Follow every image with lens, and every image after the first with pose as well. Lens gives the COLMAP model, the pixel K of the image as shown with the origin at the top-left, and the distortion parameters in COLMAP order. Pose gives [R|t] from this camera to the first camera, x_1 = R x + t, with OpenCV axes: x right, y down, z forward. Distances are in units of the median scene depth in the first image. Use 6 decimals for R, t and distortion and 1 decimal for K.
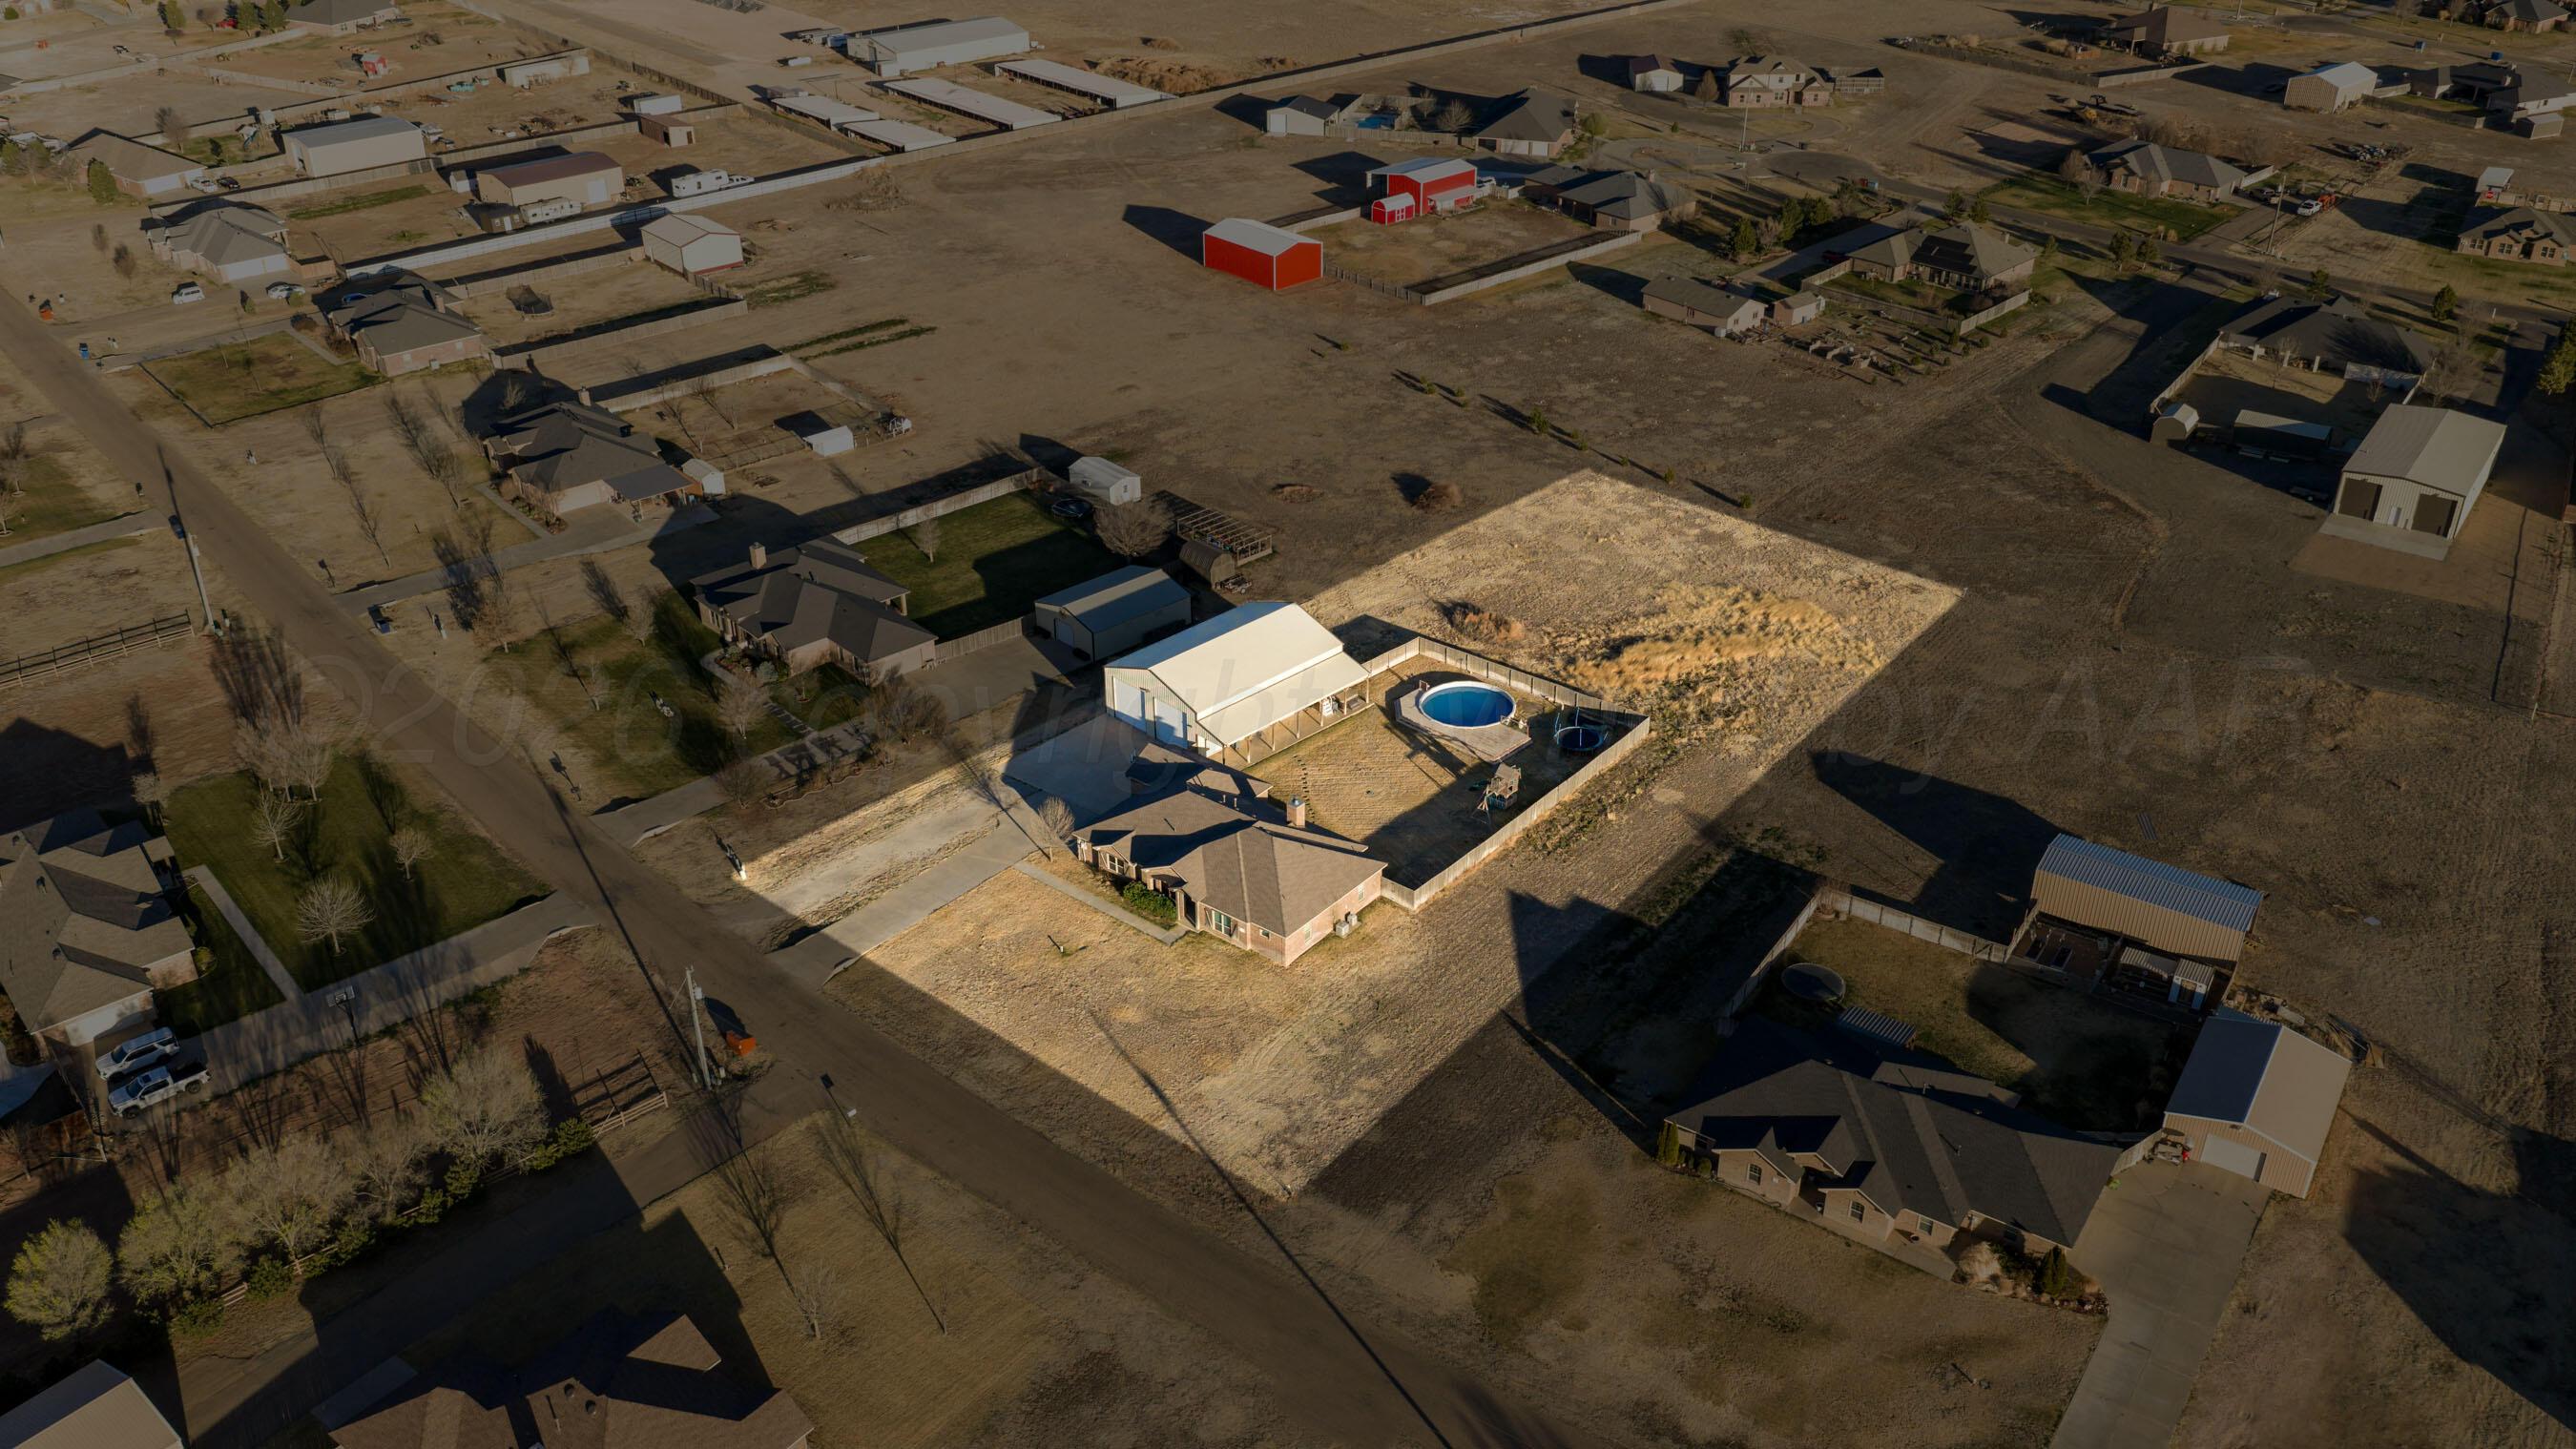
lens RADIAL K [[2110.0, 0, 1296.9], [0, 2110.0, 671.2], [0, 0, 1]] dist [0.032497, -0.079103]
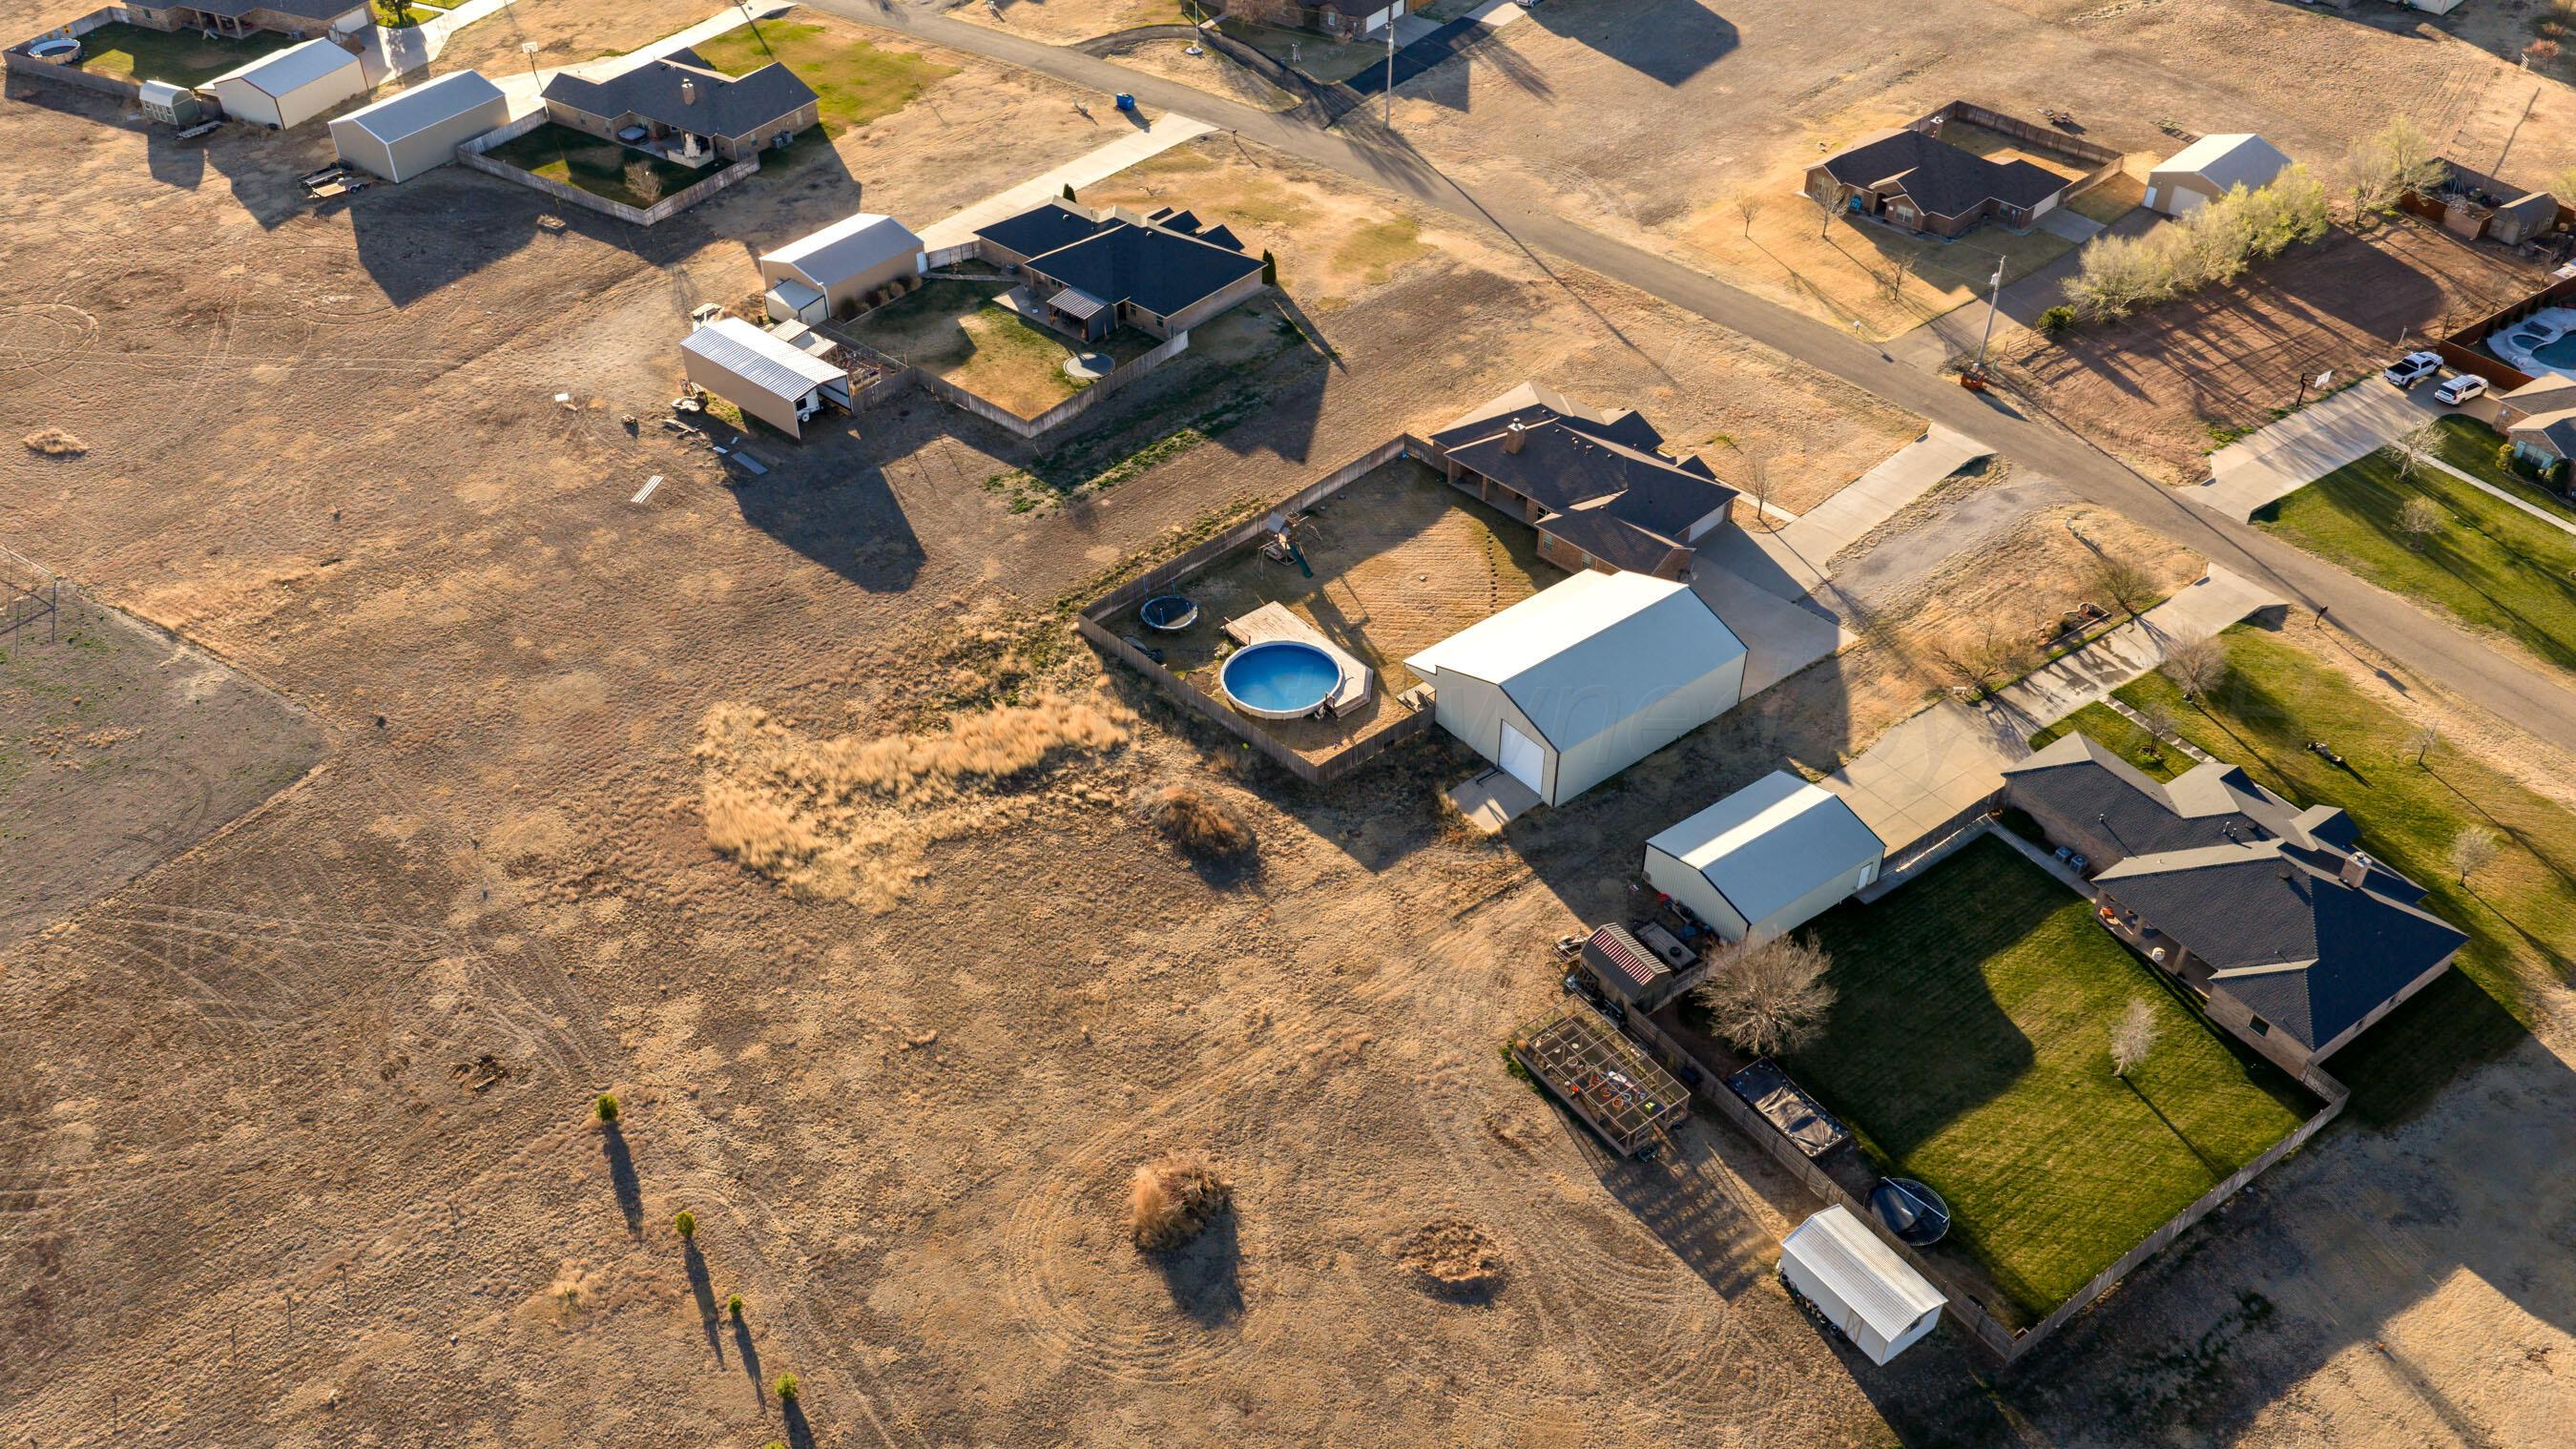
lens RADIAL K [[2127.2, 0, 1267.7], [0, 2127.2, 725.0], [0, 0, 1]] dist [0.027117, -0.063818]
pose [[-0.991787, -0.077139, 0.102021, 0.002532], [0.065434, 0.379348, 0.922938, -0.771049], [-0.109896, 0.922033, -0.371185, 1.409654]]
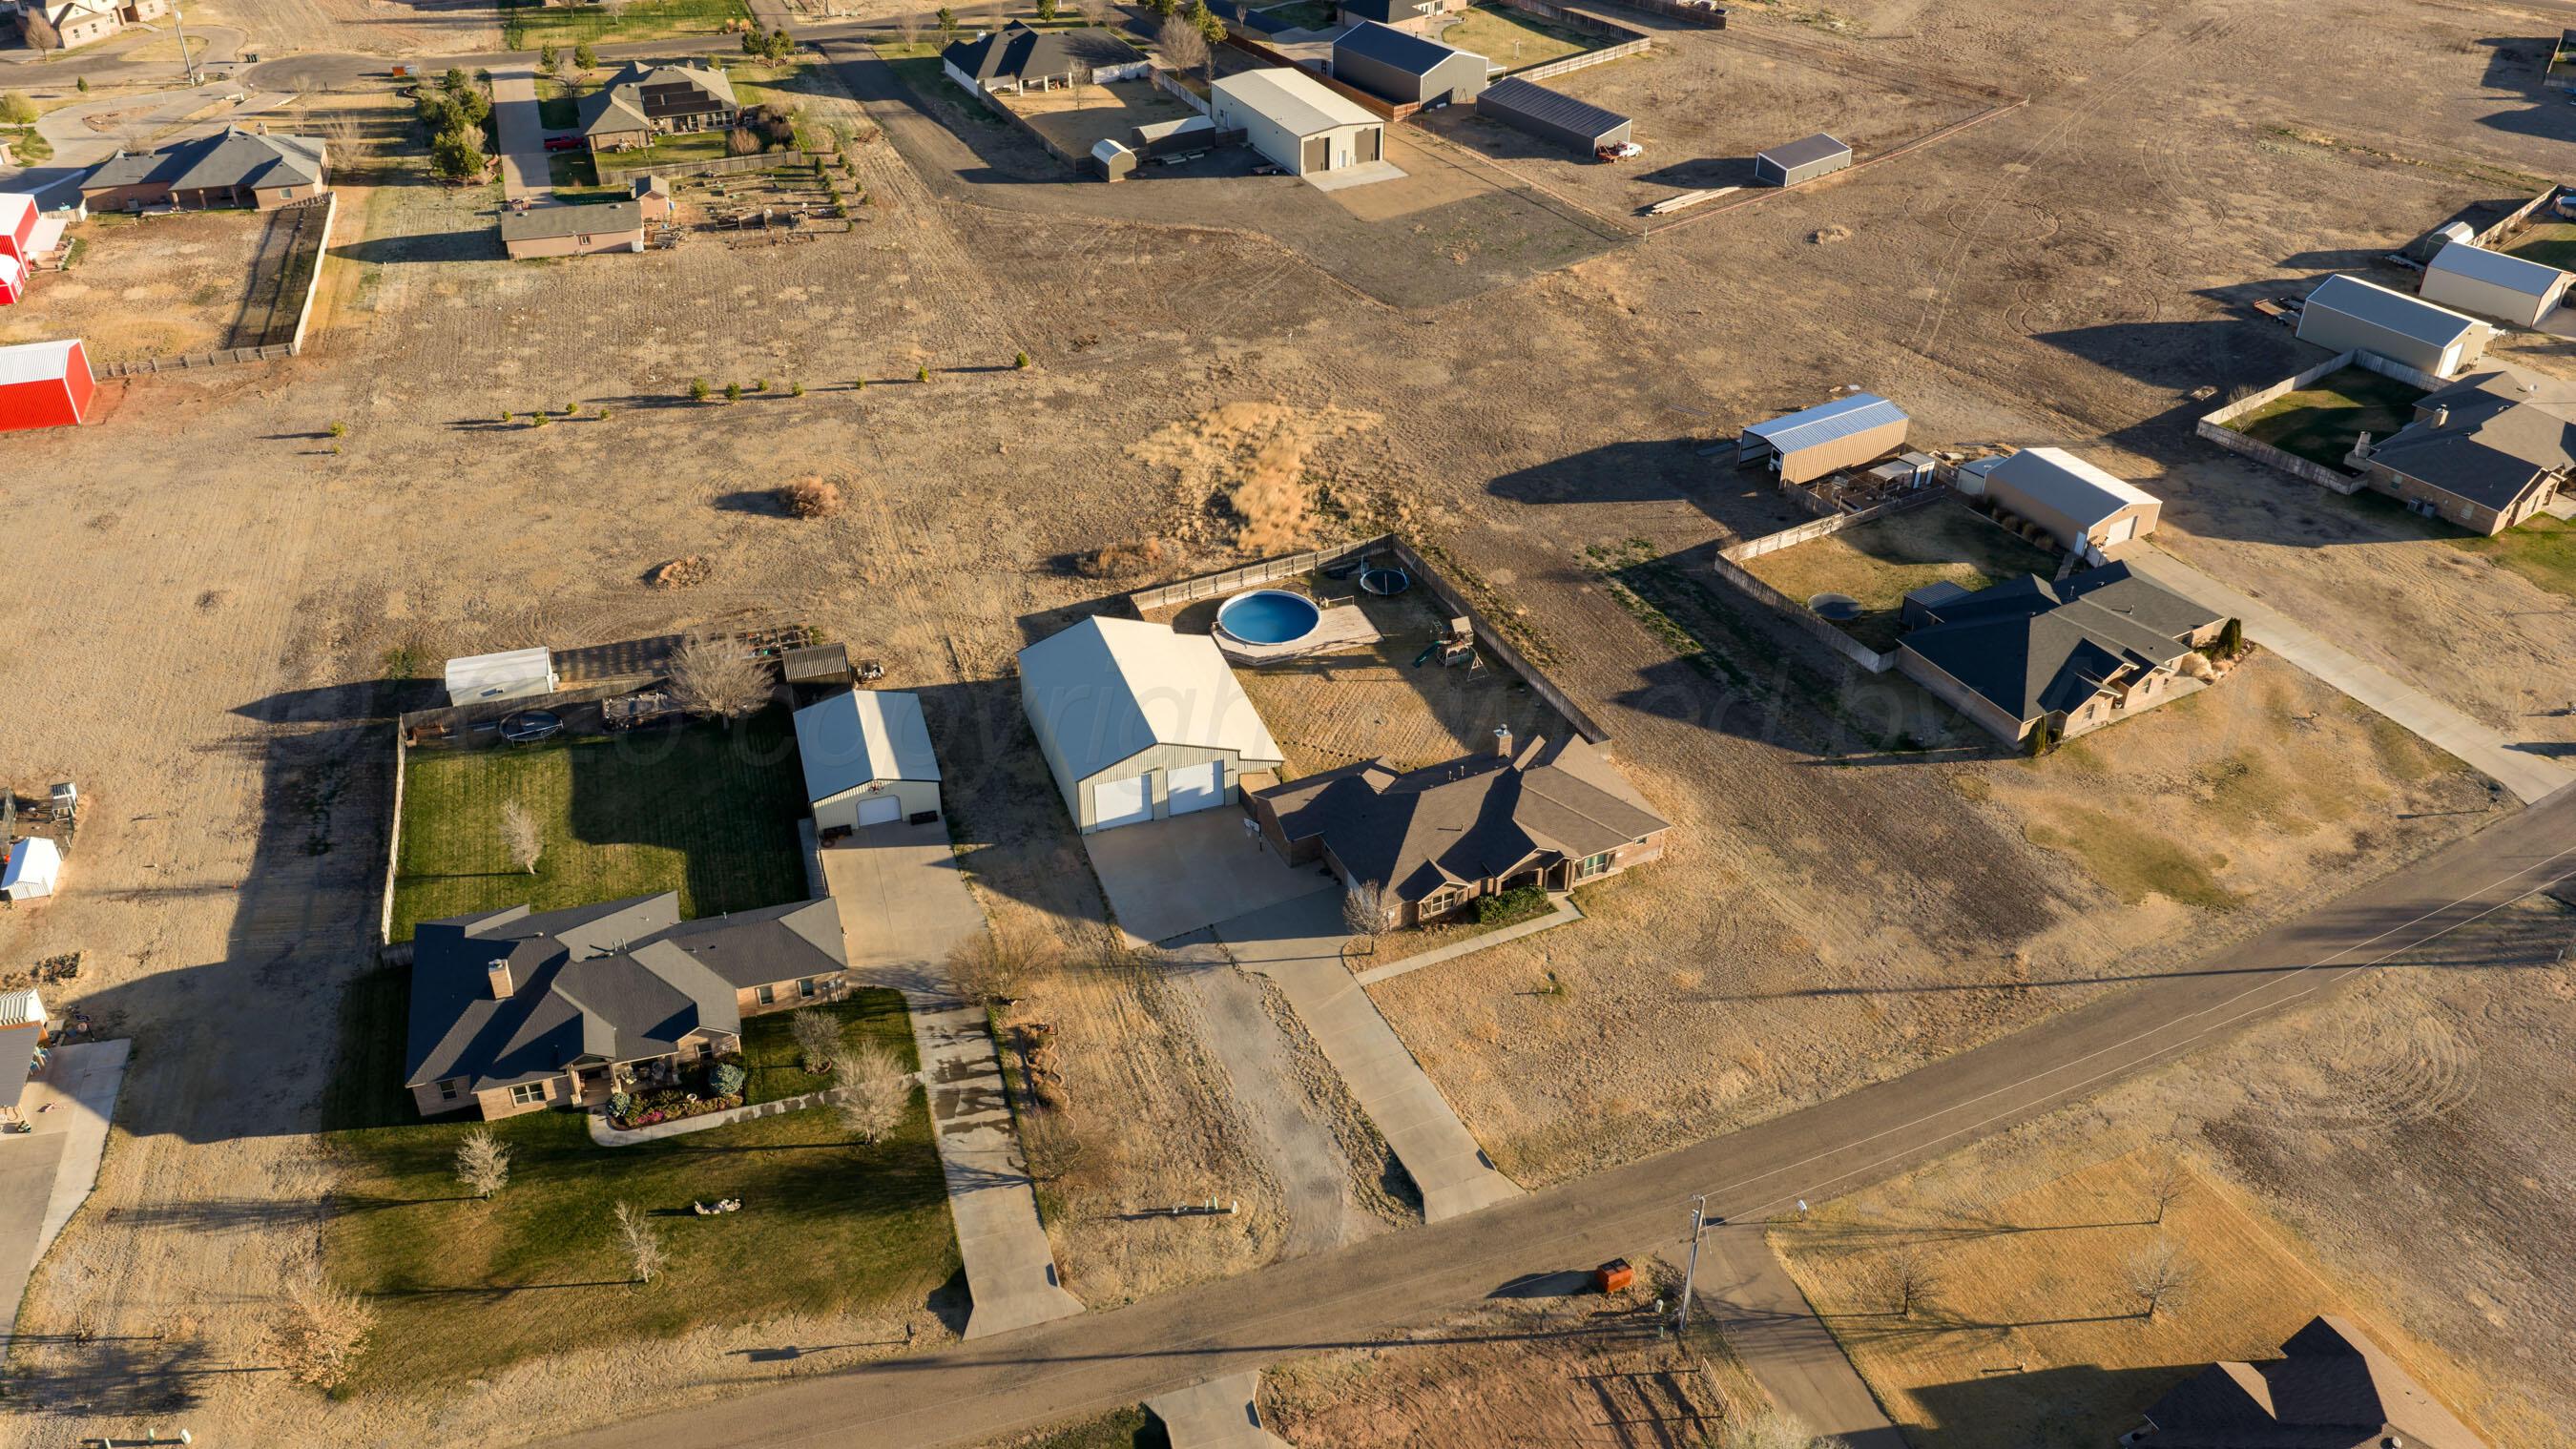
lens RADIAL K [[2127.2, 0, 1267.7], [0, 2127.2, 725.0], [0, 0, 1]] dist [0.027117, -0.063818]
pose [[0.444987, -0.503727, 0.740436, -0.672081], [0.425040, 0.846545, 0.320474, -0.257914], [-0.788243, 0.172108, 0.590806, 0.495160]]
